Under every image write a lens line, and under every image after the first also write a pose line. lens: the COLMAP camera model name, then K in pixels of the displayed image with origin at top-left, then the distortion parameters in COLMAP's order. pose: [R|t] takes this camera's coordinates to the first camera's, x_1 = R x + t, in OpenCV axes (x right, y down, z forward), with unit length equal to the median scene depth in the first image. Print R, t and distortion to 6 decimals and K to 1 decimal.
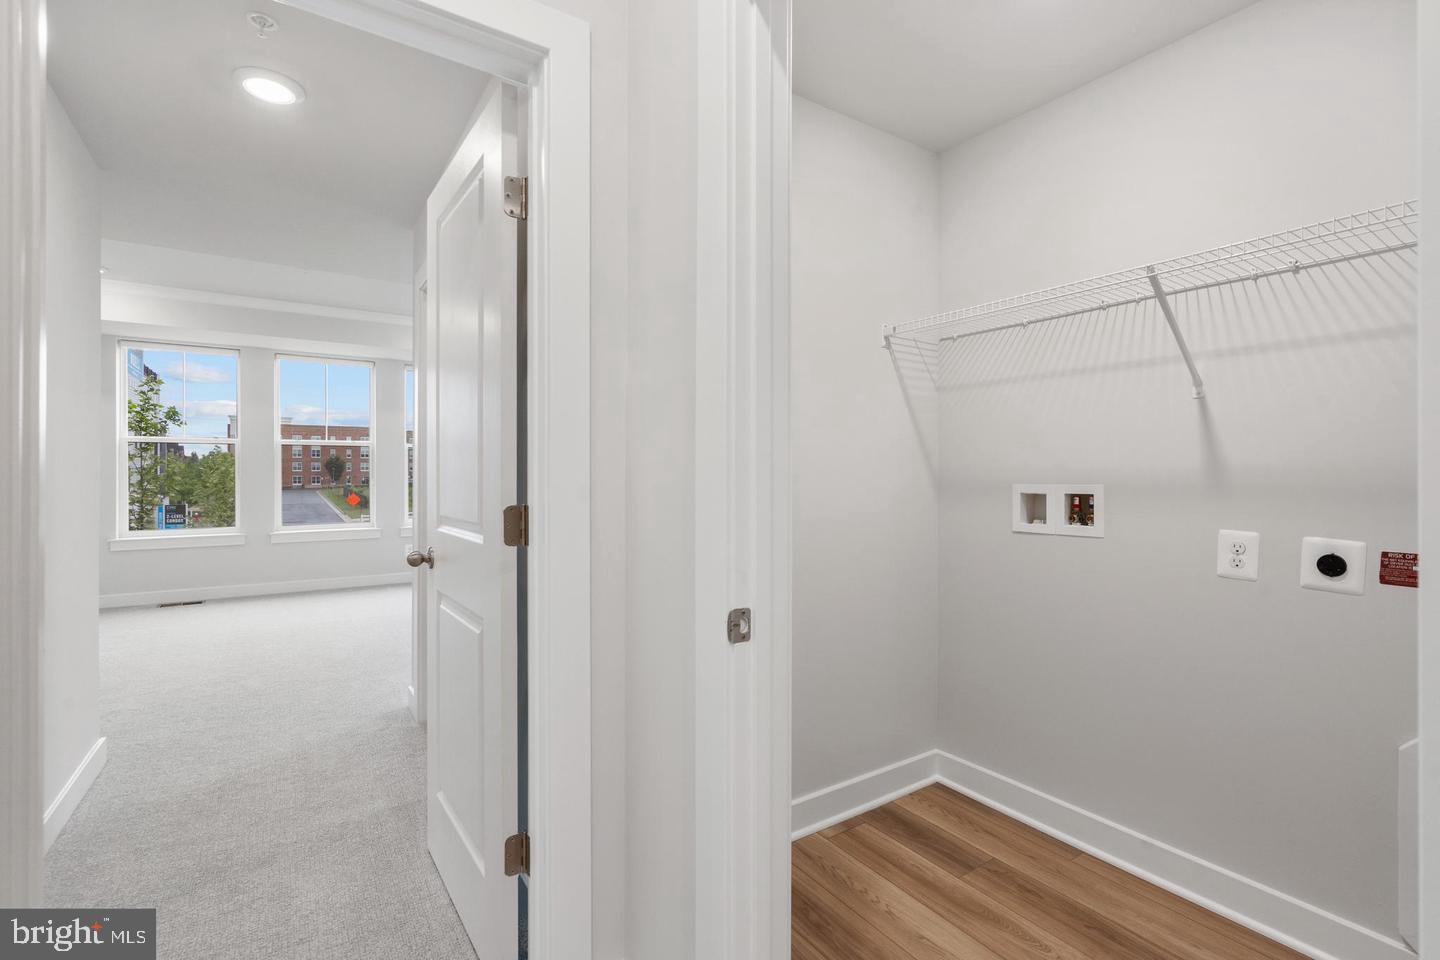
lens RADIAL K [[654.2, 0, 720.0], [0, 654.2, 480.0], [0, 0, 1]] dist [-0.000722, 0.000303]
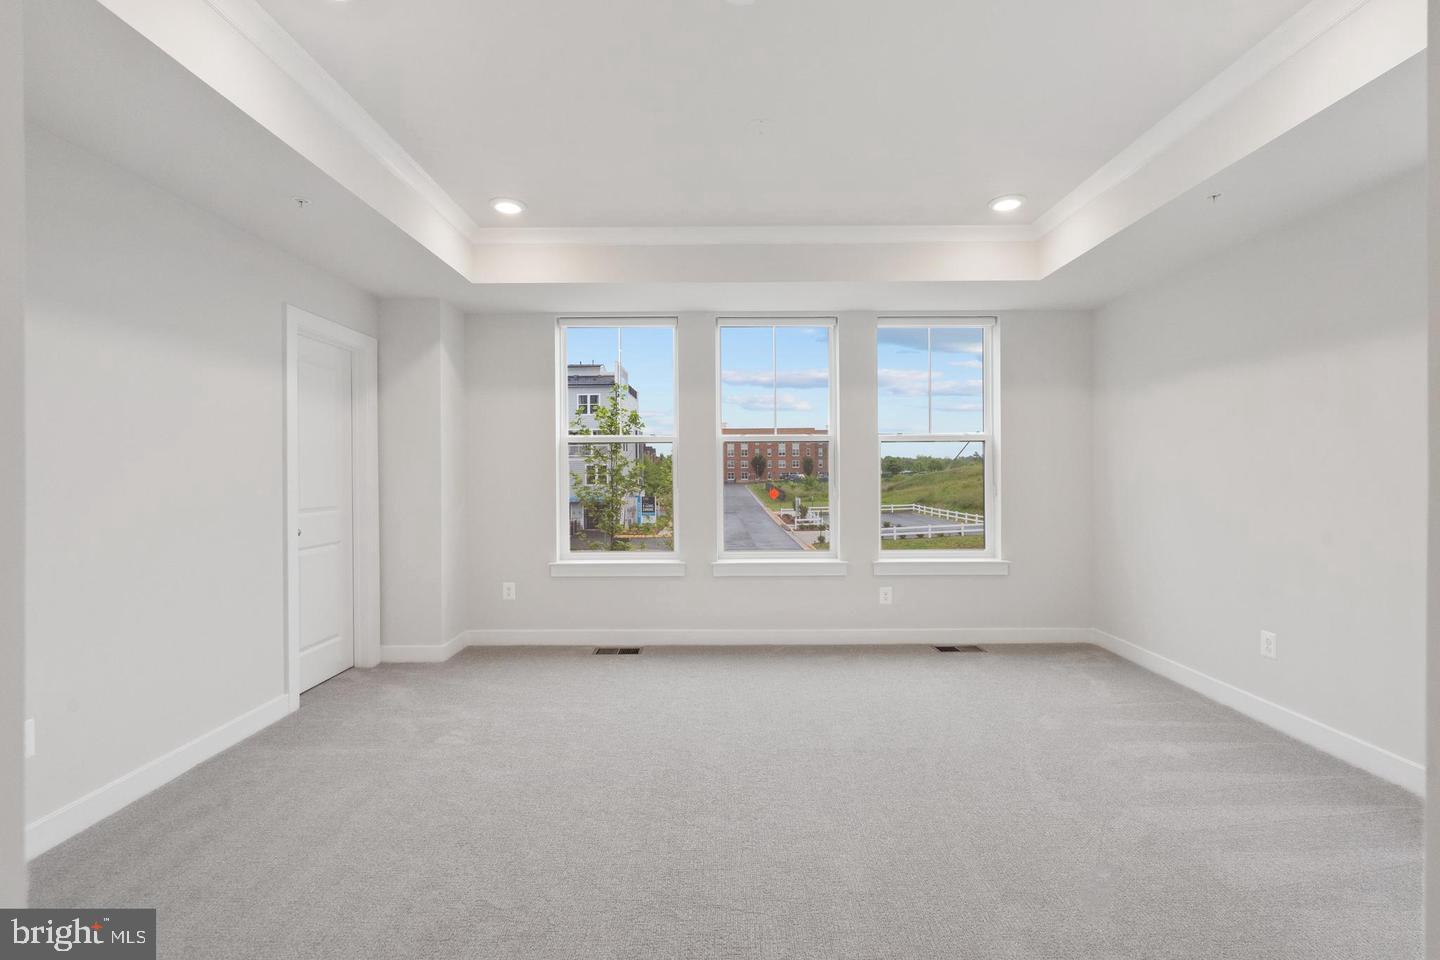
lens RADIAL K [[654.2, 0, 720.0], [0, 654.2, 480.0], [0, 0, 1]] dist [-0.000722, 0.000303]
pose [[0.831071, 0.003765, -0.556153, -0.089299], [0.000419, 0.999973, 0.007396, -0.005594], [0.556166, -0.006379, 0.831047, 0.129411]]
